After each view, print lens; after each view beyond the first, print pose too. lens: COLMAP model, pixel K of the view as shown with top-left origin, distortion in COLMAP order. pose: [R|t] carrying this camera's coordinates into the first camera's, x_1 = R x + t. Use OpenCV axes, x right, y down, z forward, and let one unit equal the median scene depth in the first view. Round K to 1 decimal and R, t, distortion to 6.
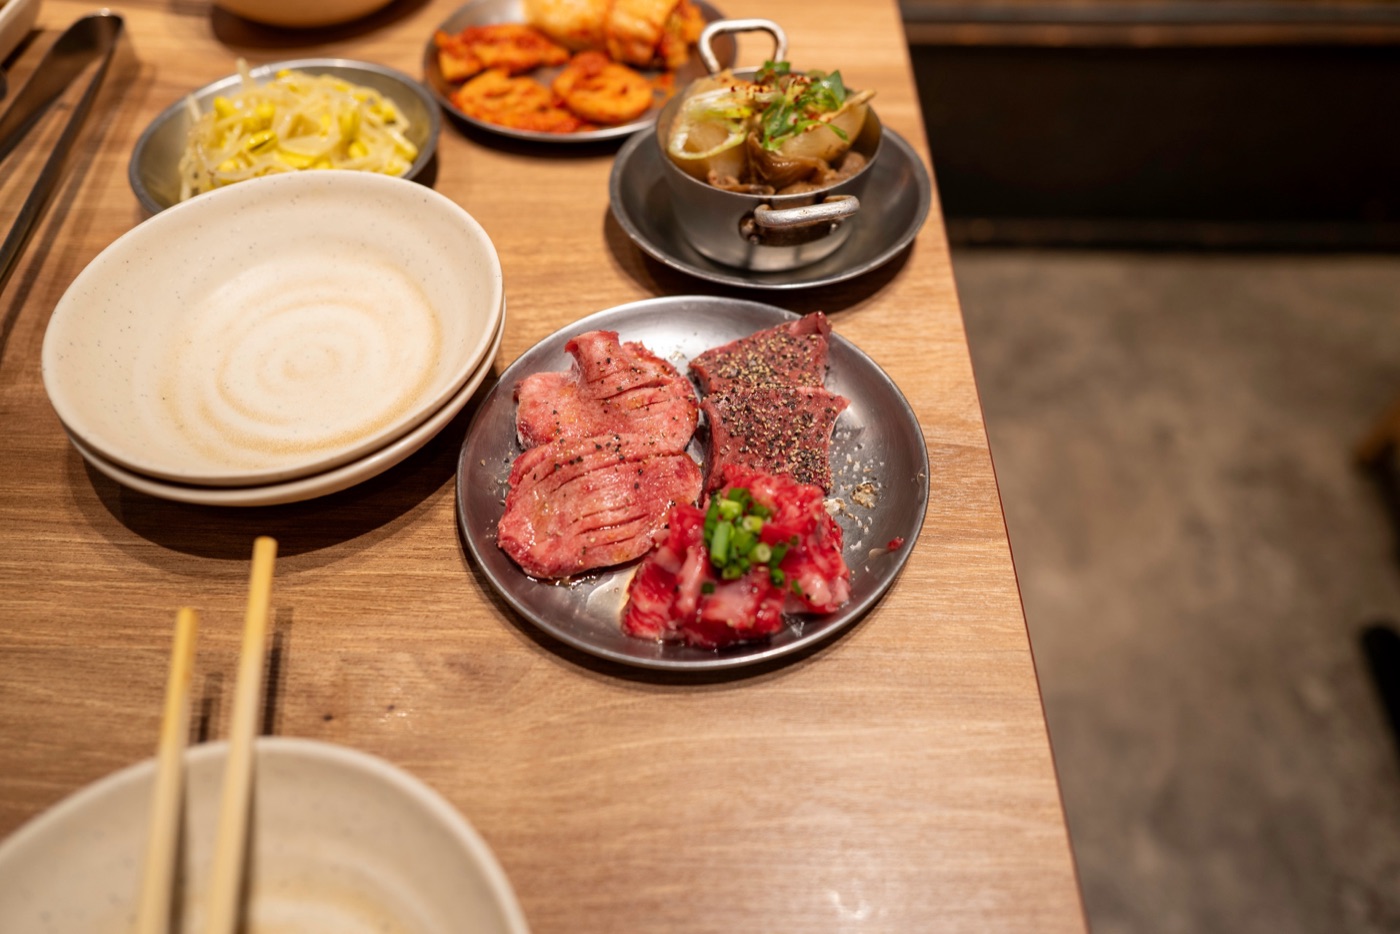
lens RADIAL K [[1029.4, 0, 700.0], [0, 1029.4, 467.0], [0, 0, 1]] dist [-0.029310, 0.051967]
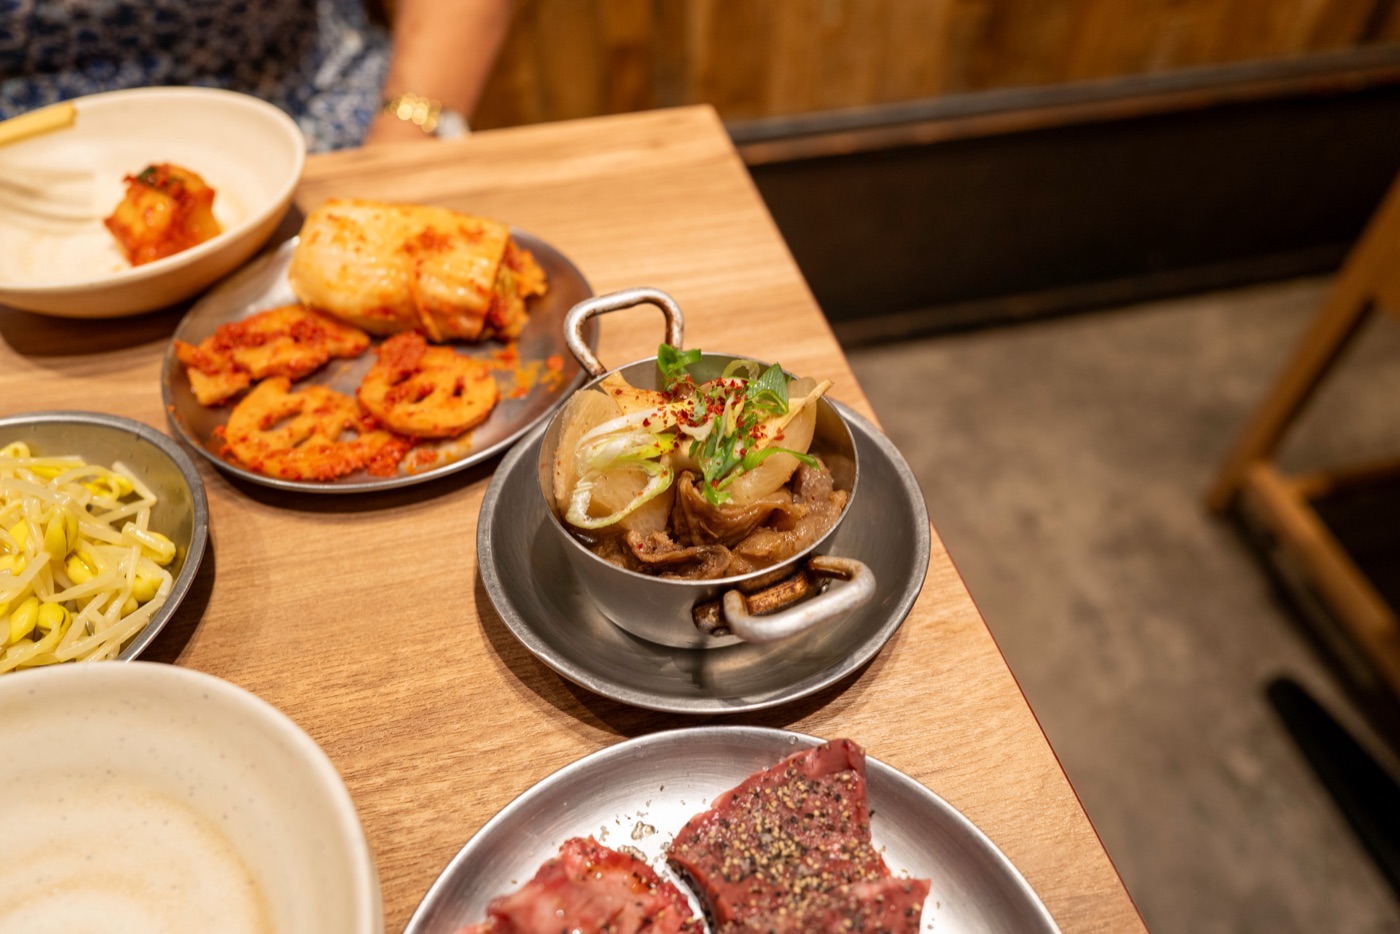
lens RADIAL K [[1029.4, 0, 700.0], [0, 1029.4, 467.0], [0, 0, 1]] dist [-0.029310, 0.051967]
pose [[0.966150, -0.183578, 0.181253, -0.060945], [0.198011, 0.978050, -0.064879, -0.275035], [-0.165364, 0.098573, 0.981294, 0.305505]]
